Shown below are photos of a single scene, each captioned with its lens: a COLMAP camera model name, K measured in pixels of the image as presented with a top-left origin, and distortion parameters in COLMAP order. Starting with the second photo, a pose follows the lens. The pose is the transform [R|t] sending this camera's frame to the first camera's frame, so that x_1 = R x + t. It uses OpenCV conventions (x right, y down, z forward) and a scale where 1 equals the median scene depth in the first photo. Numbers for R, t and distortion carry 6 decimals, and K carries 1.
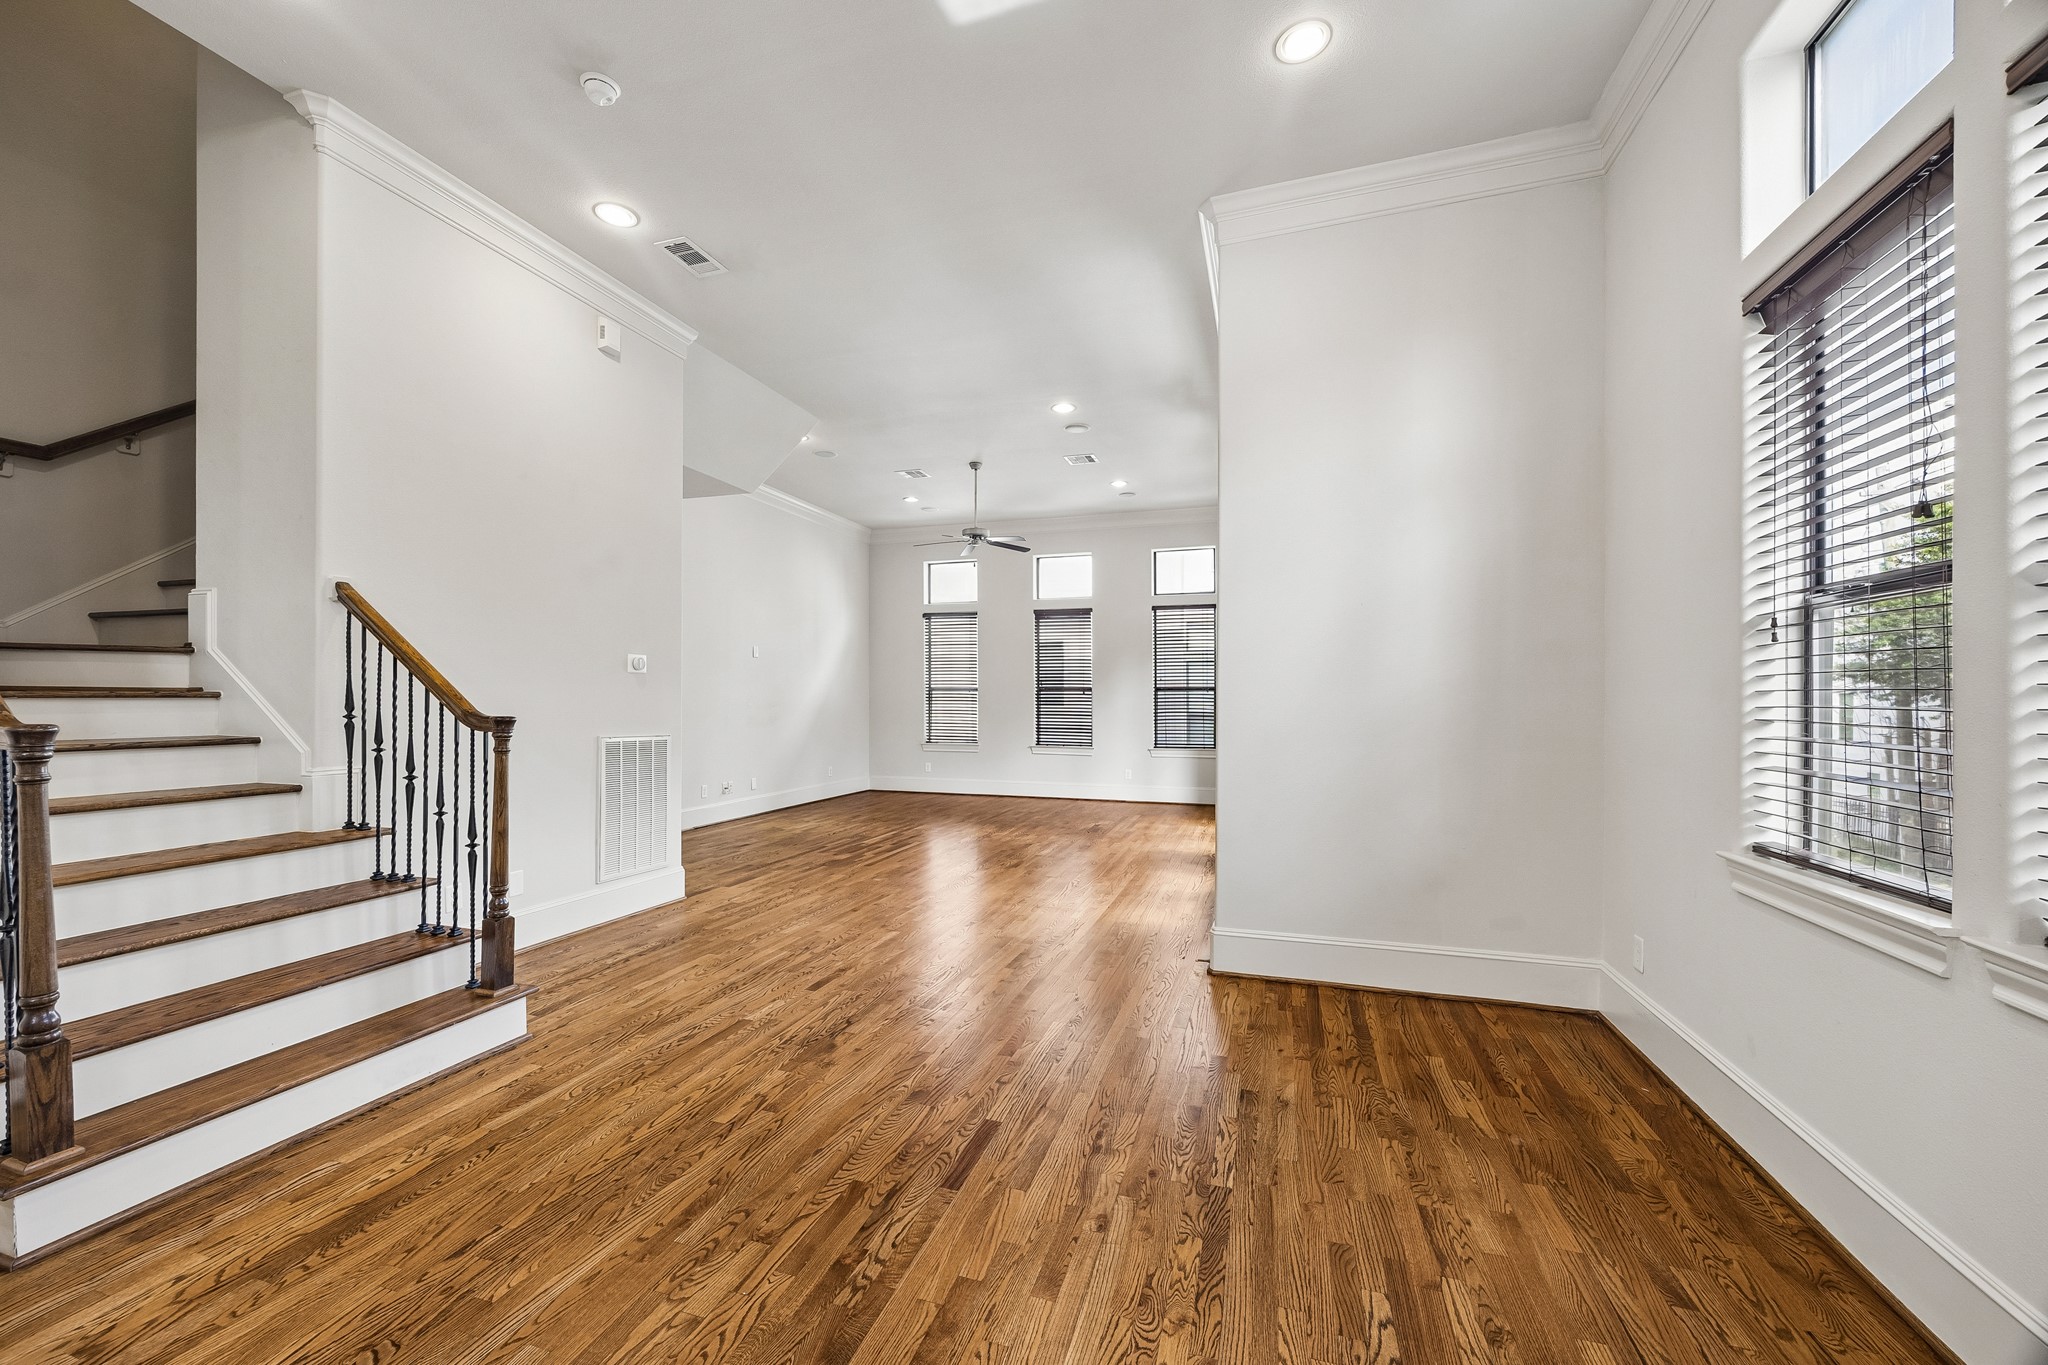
lens RADIAL K [[795.6, 0, 1006.2], [0, 795.6, 677.7], [0, 0, 1]] dist [-0.002263, 0.000081]
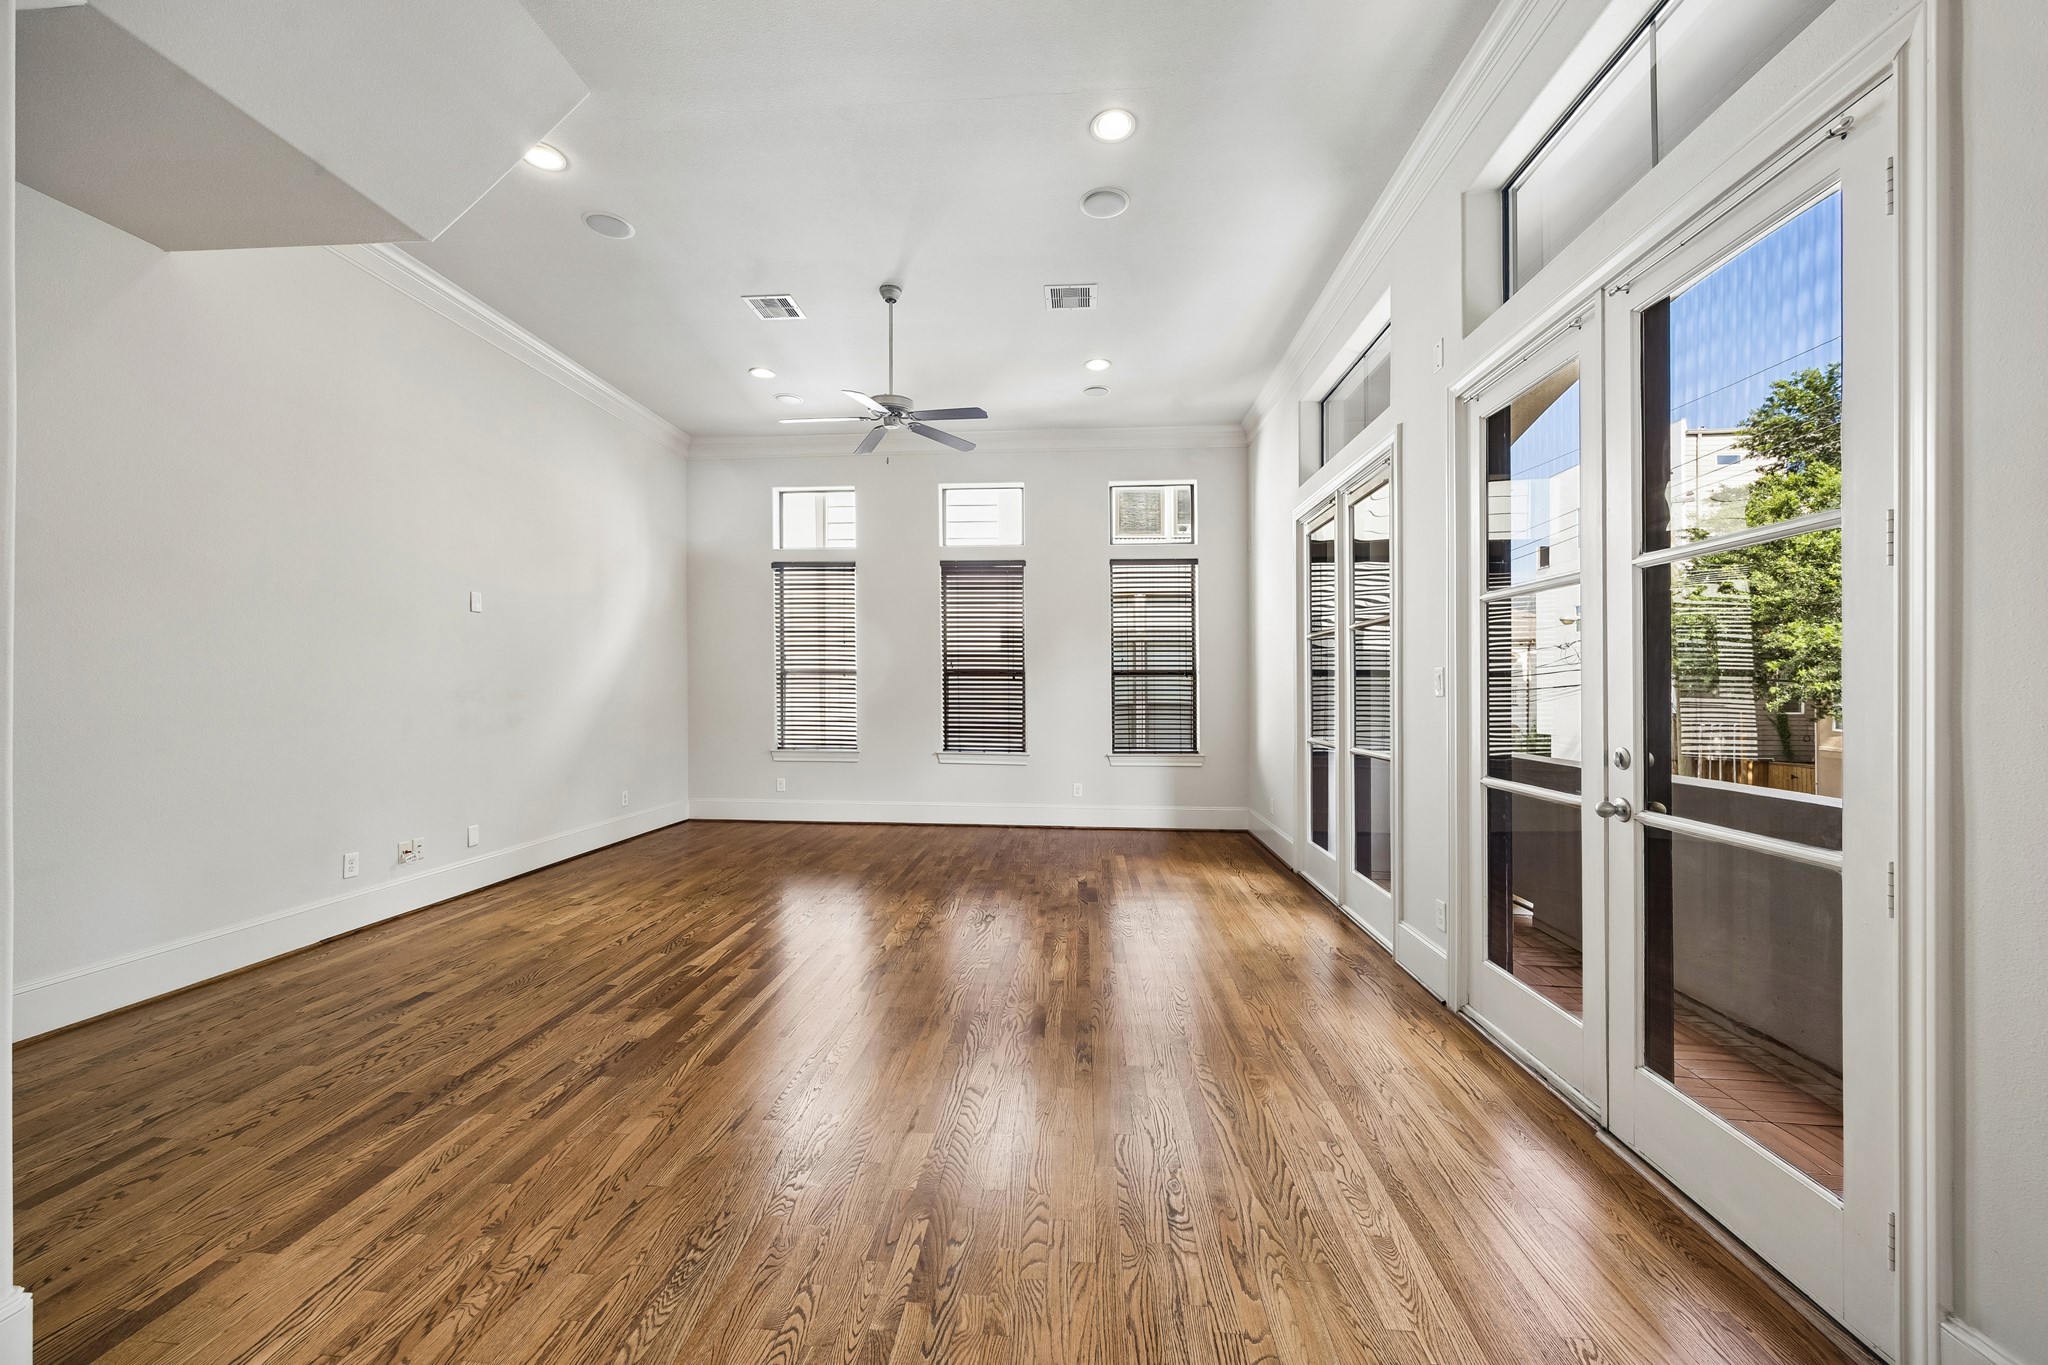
lens RADIAL K [[771.7, 0, 1038.5], [0, 771.7, 686.2], [0, 0, 1]] dist [-0.001091, -0.000108]
pose [[0.963447, 0.001109, 0.267897, -0.070053], [-0.008146, 0.999650, 0.025158, 0.009356], [-0.267776, -0.026420, 0.963119, 0.331782]]
